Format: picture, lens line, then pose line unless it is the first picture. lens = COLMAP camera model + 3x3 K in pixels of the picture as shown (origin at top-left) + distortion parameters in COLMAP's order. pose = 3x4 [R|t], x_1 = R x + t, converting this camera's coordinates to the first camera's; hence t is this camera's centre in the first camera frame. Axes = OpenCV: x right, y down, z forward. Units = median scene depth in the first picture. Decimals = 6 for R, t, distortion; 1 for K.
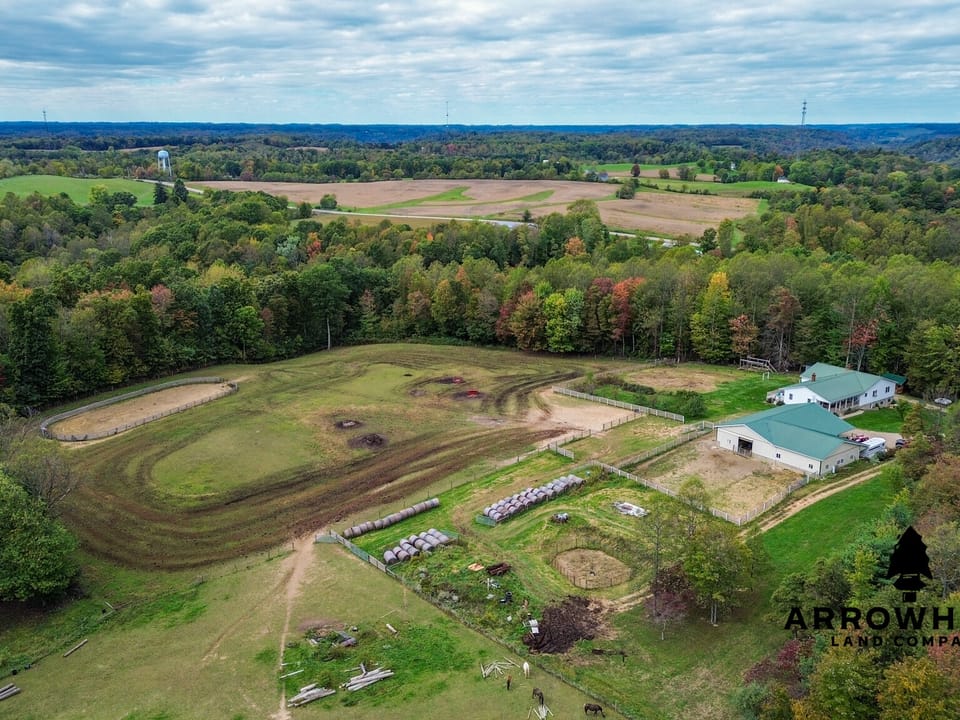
lens RADIAL K [[891.4, 0, 477.1], [0, 891.4, 365.3], [0, 0, 1]] dist [0.121585, -0.193511]
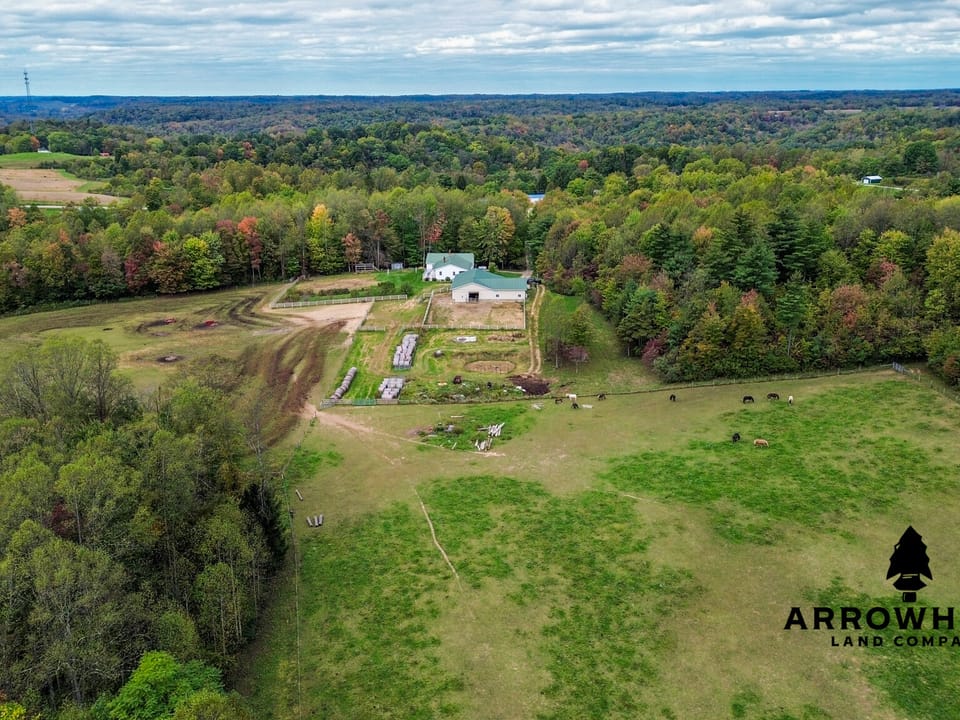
lens RADIAL K [[891.4, 0, 477.1], [0, 891.4, 365.3], [0, 0, 1]] dist [0.121585, -0.193511]
pose [[0.646632, -0.226019, 0.728548, -0.600140], [0.205864, 0.971363, 0.118632, 0.016387], [-0.734498, 0.073270, 0.674643, -0.032079]]
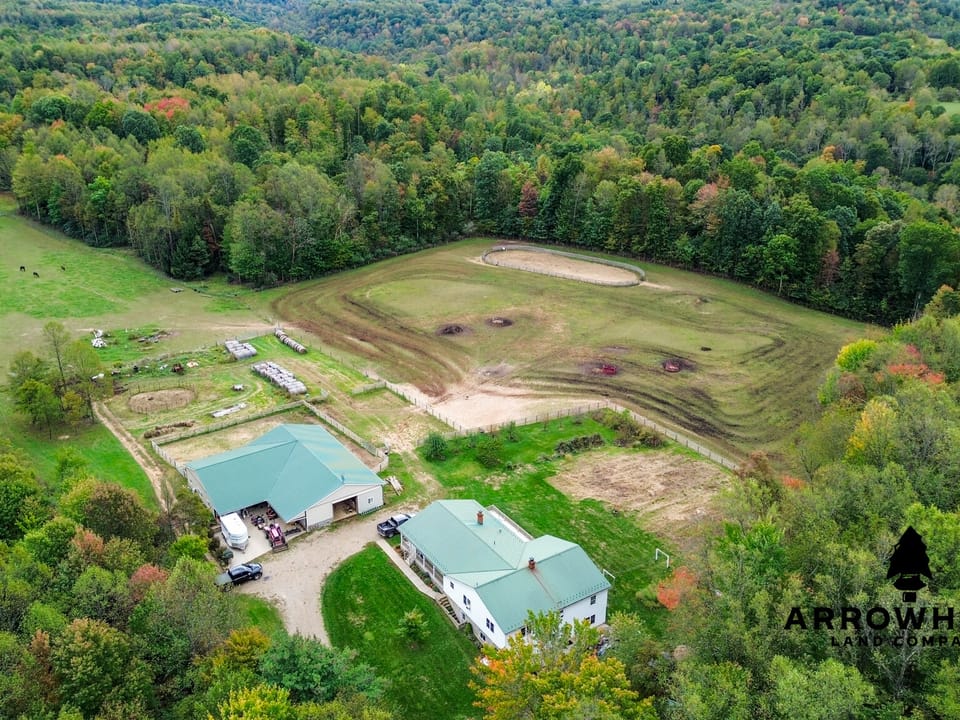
lens RADIAL K [[891.4, 0, 477.1], [0, 891.4, 365.3], [0, 0, 1]] dist [0.121585, -0.193511]
pose [[-0.053919, 0.400109, -0.914880, 0.730605], [-0.261757, 0.878510, 0.399629, -0.263296], [0.963626, 0.261024, 0.057363, 0.773560]]
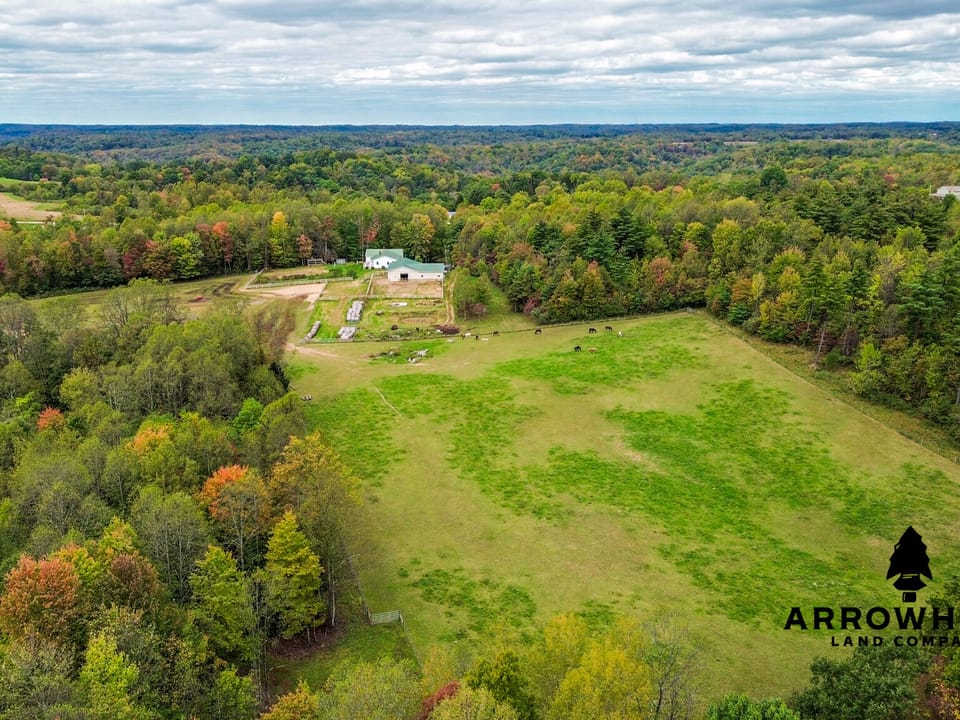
lens RADIAL K [[891.4, 0, 477.1], [0, 891.4, 365.3], [0, 0, 1]] dist [0.121585, -0.193511]
pose [[0.580501, -0.213592, 0.785746, -0.887200], [0.214484, 0.971014, 0.105496, 0.074782], [-0.785503, 0.107289, 0.609487, -0.258326]]
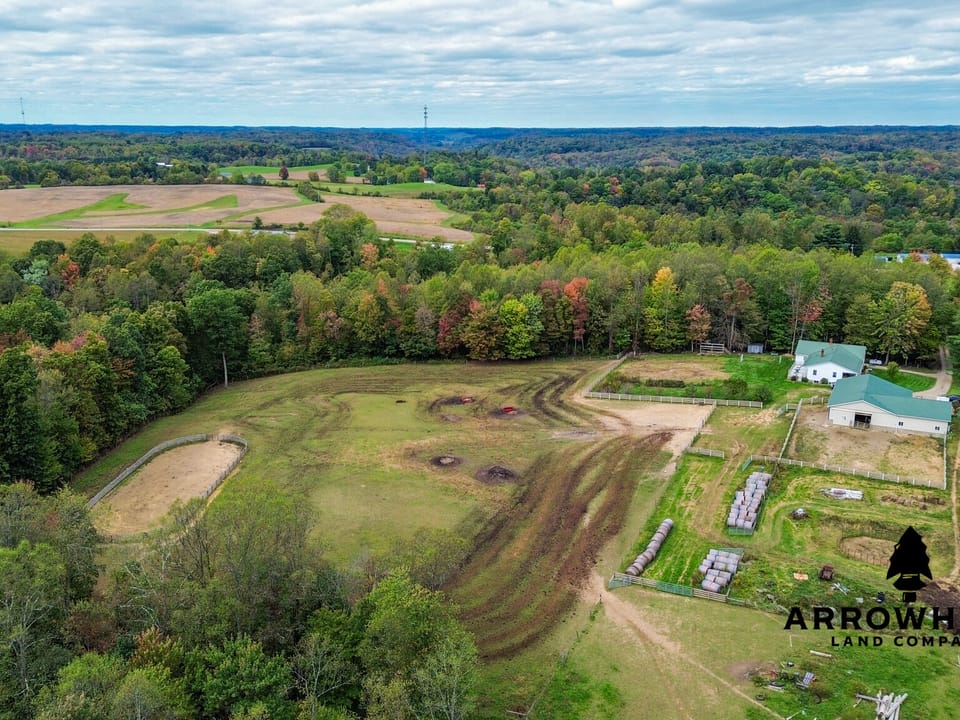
lens RADIAL K [[891.4, 0, 477.1], [0, 891.4, 365.3], [0, 0, 1]] dist [0.121585, -0.193511]
pose [[0.893947, -0.114835, 0.433211, -0.414064], [0.115720, 0.992982, 0.024425, -0.040449], [-0.432975, 0.028296, 0.900962, 0.144143]]
